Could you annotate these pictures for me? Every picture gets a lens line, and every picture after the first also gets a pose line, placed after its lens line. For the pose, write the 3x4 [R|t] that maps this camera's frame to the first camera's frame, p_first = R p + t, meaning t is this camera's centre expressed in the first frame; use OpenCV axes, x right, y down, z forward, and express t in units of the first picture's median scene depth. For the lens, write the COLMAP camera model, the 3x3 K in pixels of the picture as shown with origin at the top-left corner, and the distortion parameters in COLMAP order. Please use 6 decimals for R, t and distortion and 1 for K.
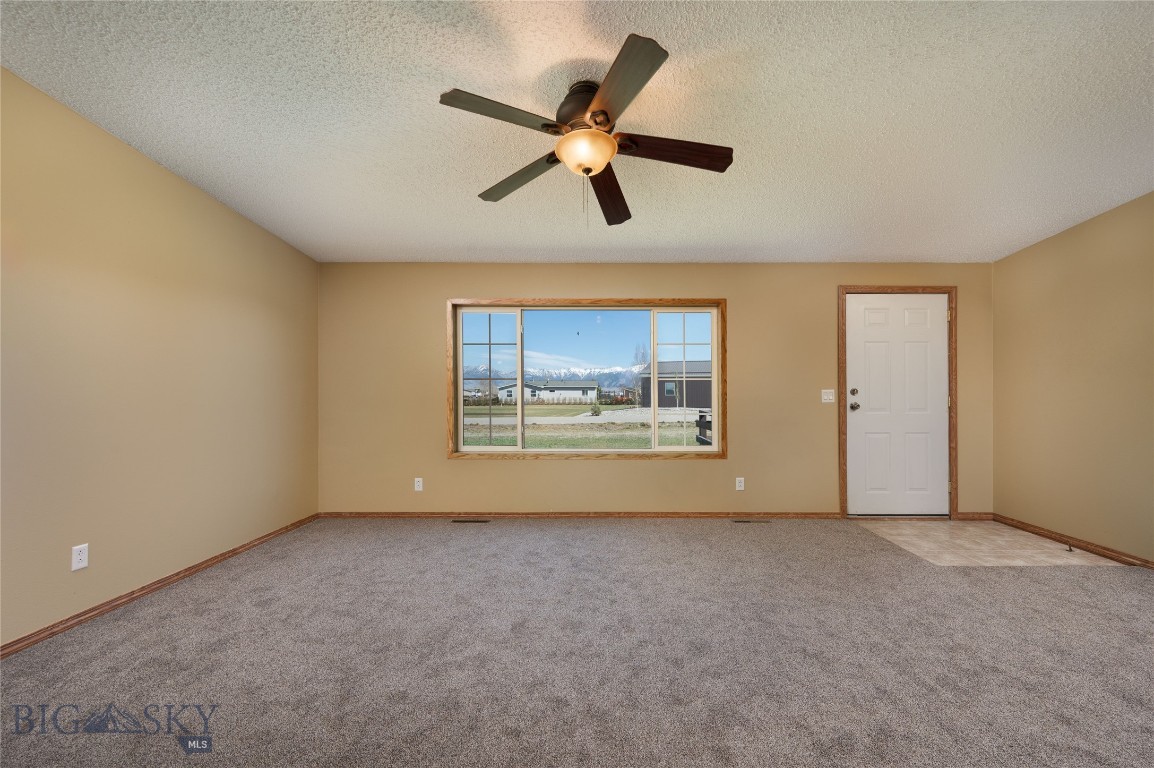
lens RADIAL K [[465.0, 0, 600.7], [0, 465.0, 393.1], [0, 0, 1]] dist [0.002384, 0.000283]
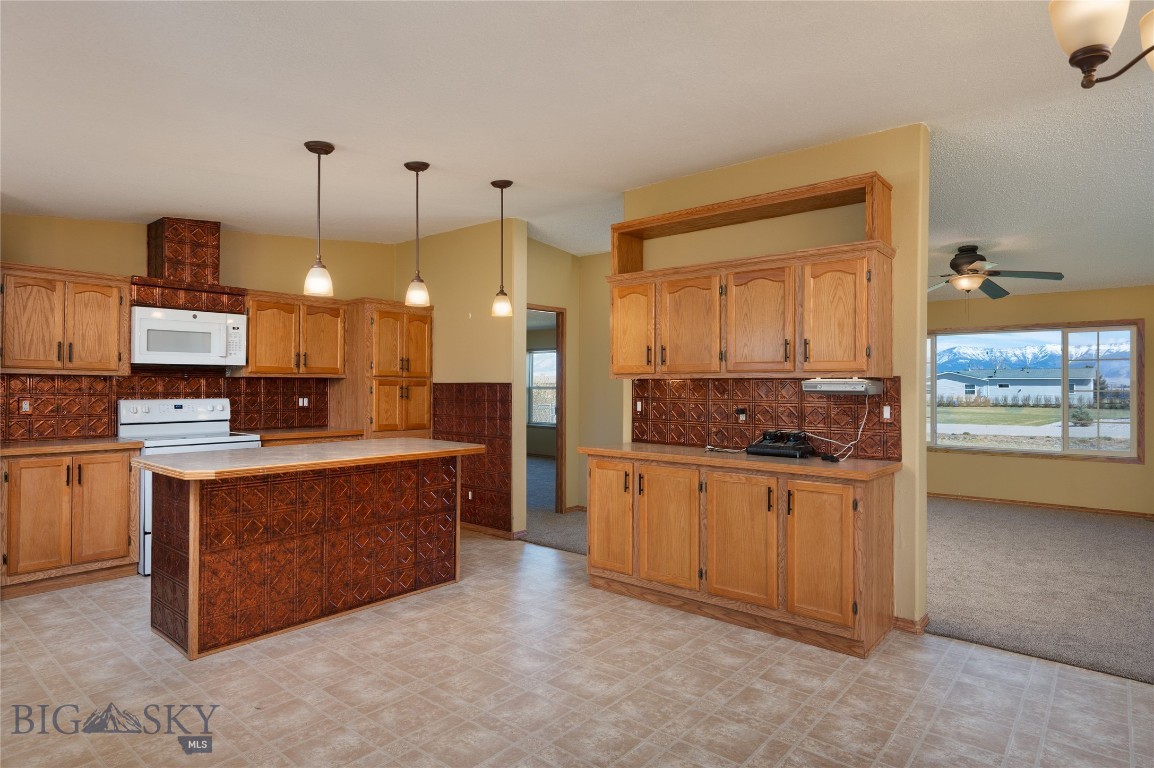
lens RADIAL K [[641.9, 0, 577.0], [0, 641.9, 384.0], [0, 0, 1]] dist [-0.005419, -0.000526]
pose [[0.766607, -0.002020, -0.642114, 0.215388], [-0.001016, 0.999990, -0.004358, -0.039205], [0.642116, 0.003993, 0.766597, -1.014449]]
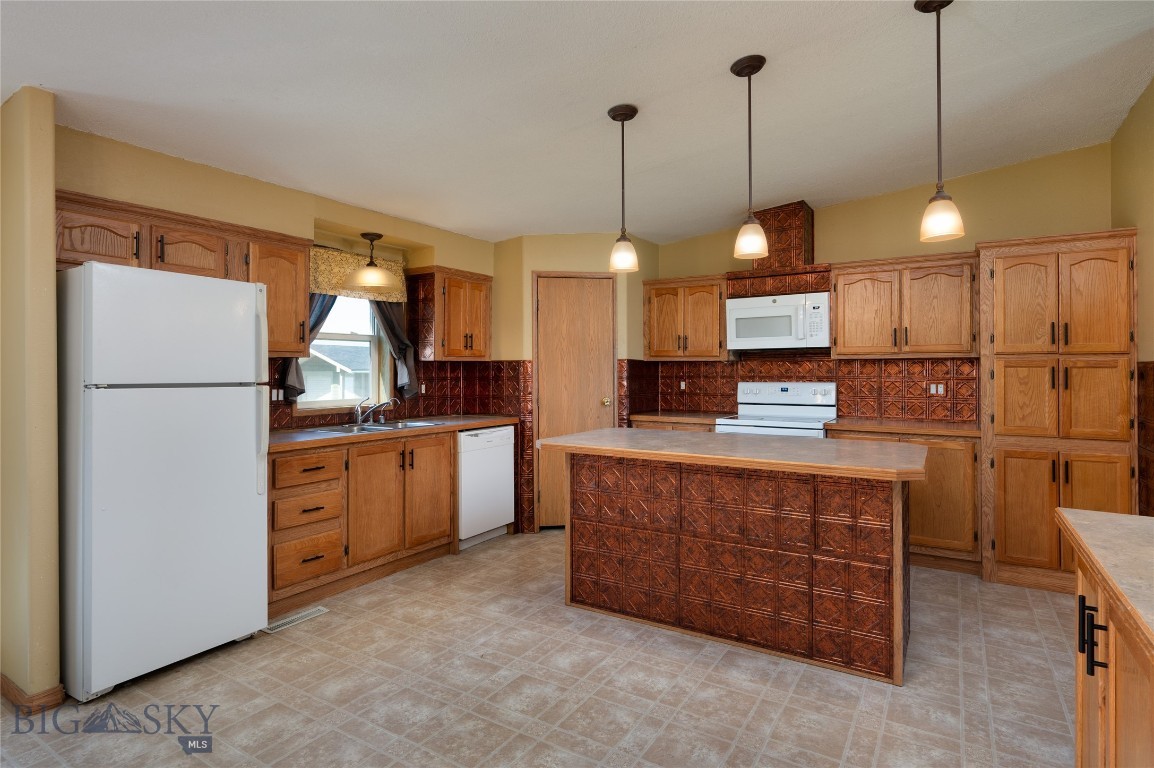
lens RADIAL K [[603.6, 0, 564.3], [0, 603.6, 366.5], [0, 0, 1]] dist [-0.000990, -0.000116]
pose [[-0.539781, -0.003929, -0.841796, 0.090212], [0.003268, 0.999972, -0.006762, -0.039216], [0.841799, -0.006401, -0.539753, -0.305259]]
